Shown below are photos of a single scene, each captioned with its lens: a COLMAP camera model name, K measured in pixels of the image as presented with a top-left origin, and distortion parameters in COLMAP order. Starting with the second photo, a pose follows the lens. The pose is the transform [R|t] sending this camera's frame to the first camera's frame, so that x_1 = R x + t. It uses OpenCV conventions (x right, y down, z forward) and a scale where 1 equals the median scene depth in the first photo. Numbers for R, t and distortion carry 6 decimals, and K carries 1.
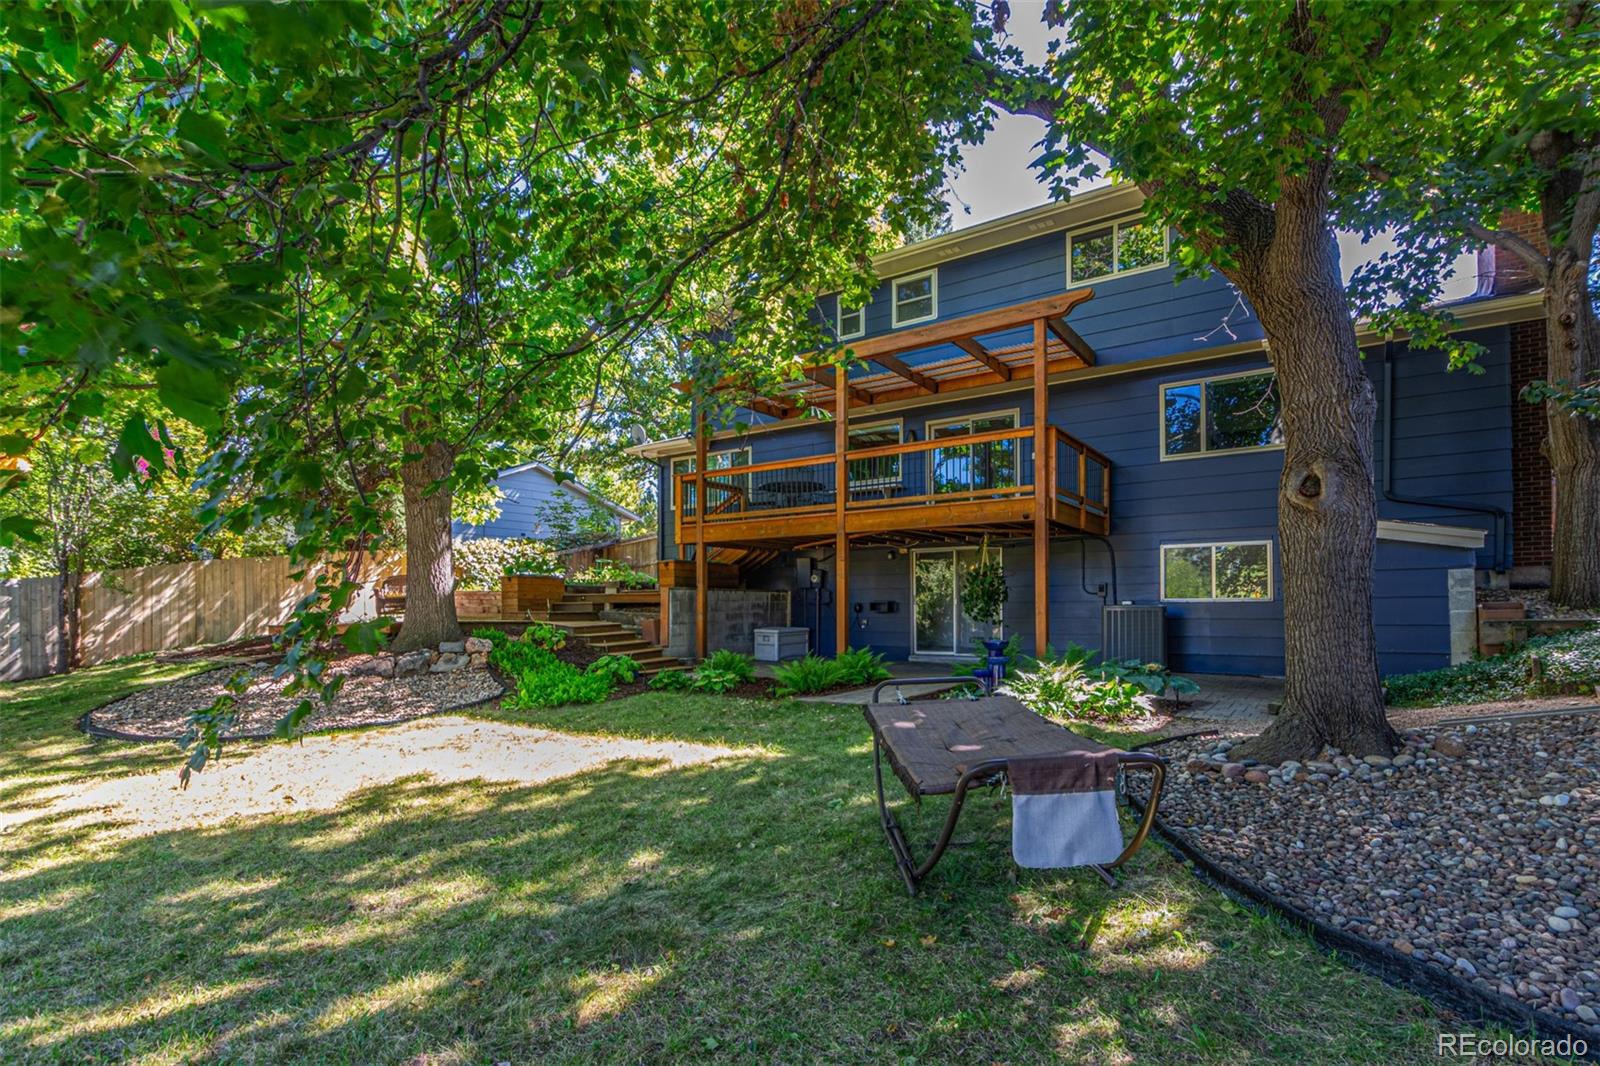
lens RADIAL K [[747.2, 0, 836.2], [0, 747.2, 608.1], [0, 0, 1]] dist [0.013486, 0.000008]
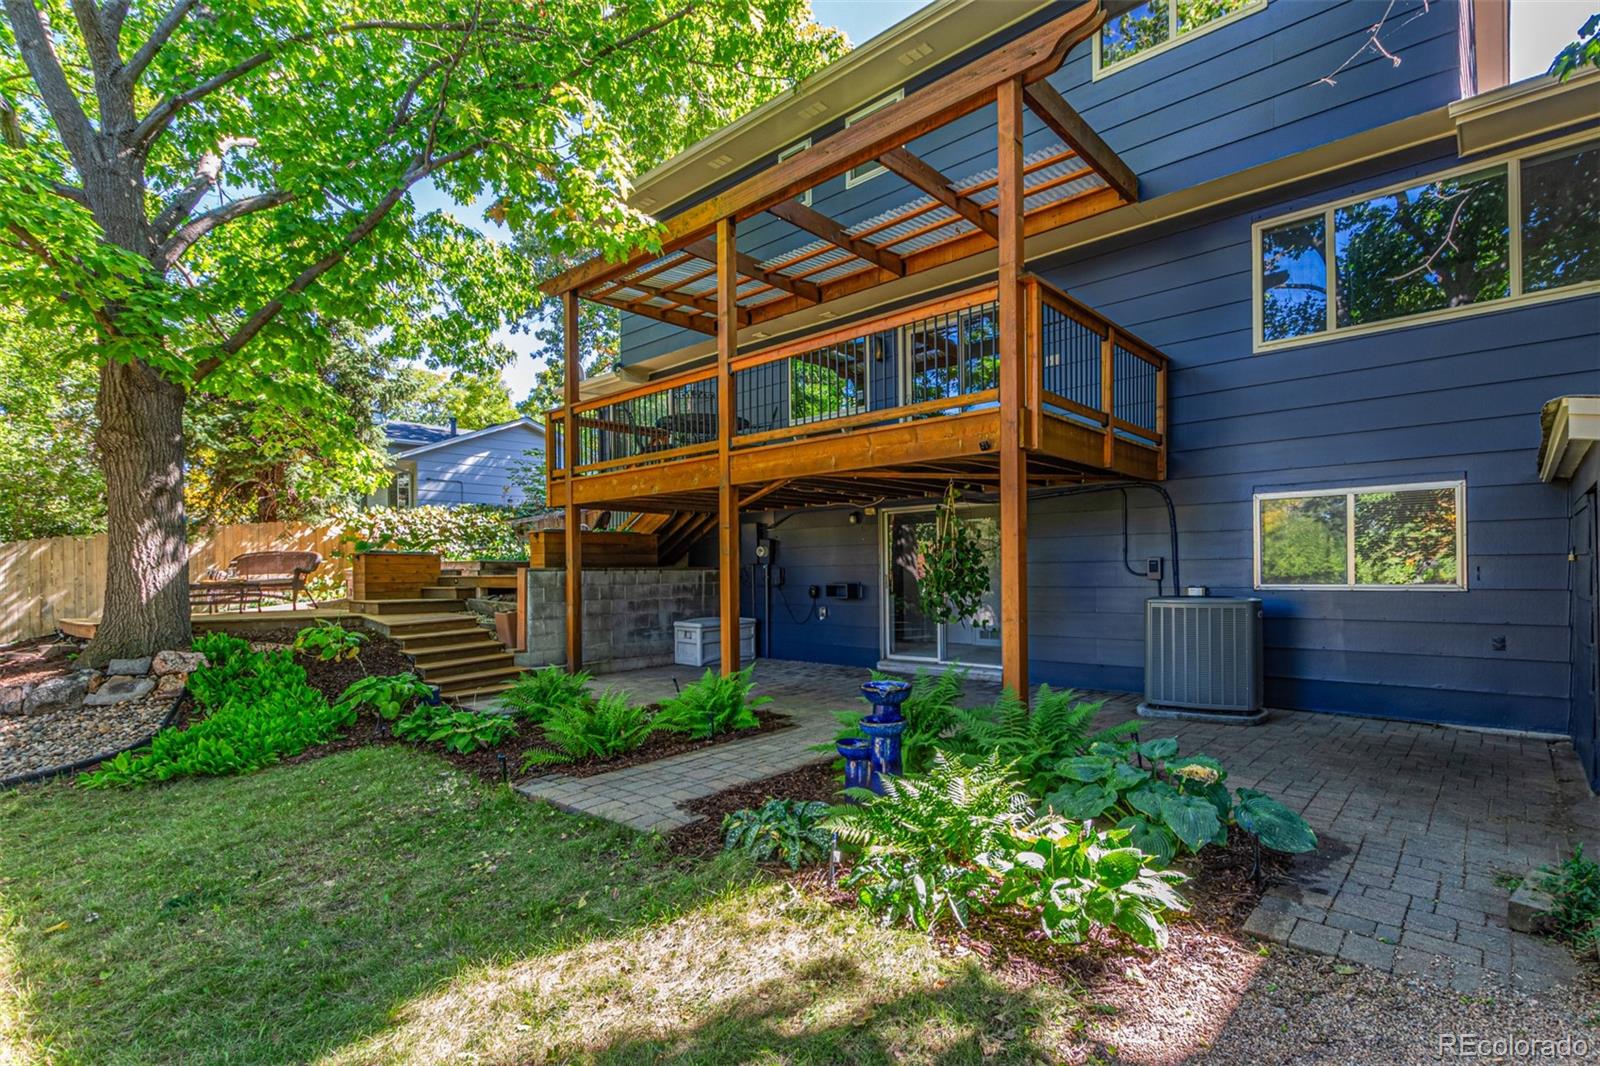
lens RADIAL K [[747.2, 0, 834.3], [0, 747.2, 578.2], [0, 0, 1]] dist [0.013486, 0.000008]
pose [[0.991140, -0.006284, -0.132676, 0.180751], [0.007641, 0.999924, 0.009719, -0.025568], [0.132605, -0.010647, 0.991112, 0.363289]]
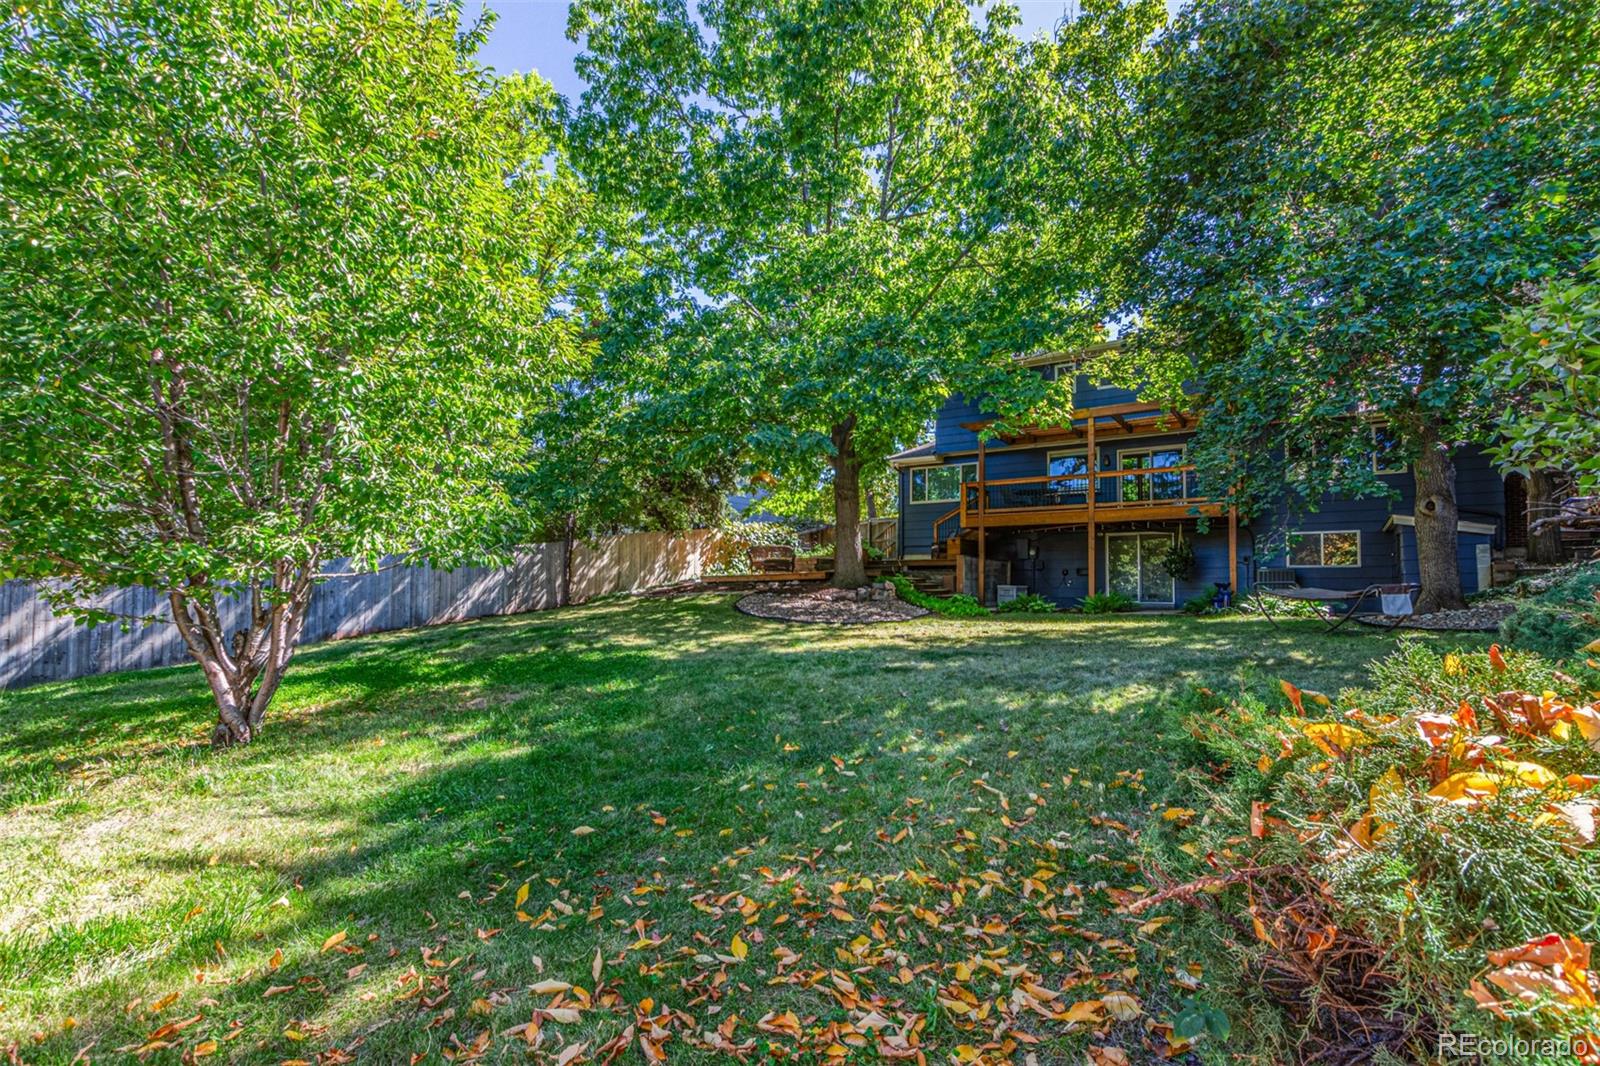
lens RADIAL K [[747.2, 0, 832.6], [0, 747.2, 557.0], [0, 0, 1]] dist [0.013486, 0.000008]
pose [[0.999838, 0.015009, 0.009894, -0.563958], [-0.014454, 0.998441, -0.053921, 0.070105], [-0.010688, 0.053769, 0.998496, -0.601924]]
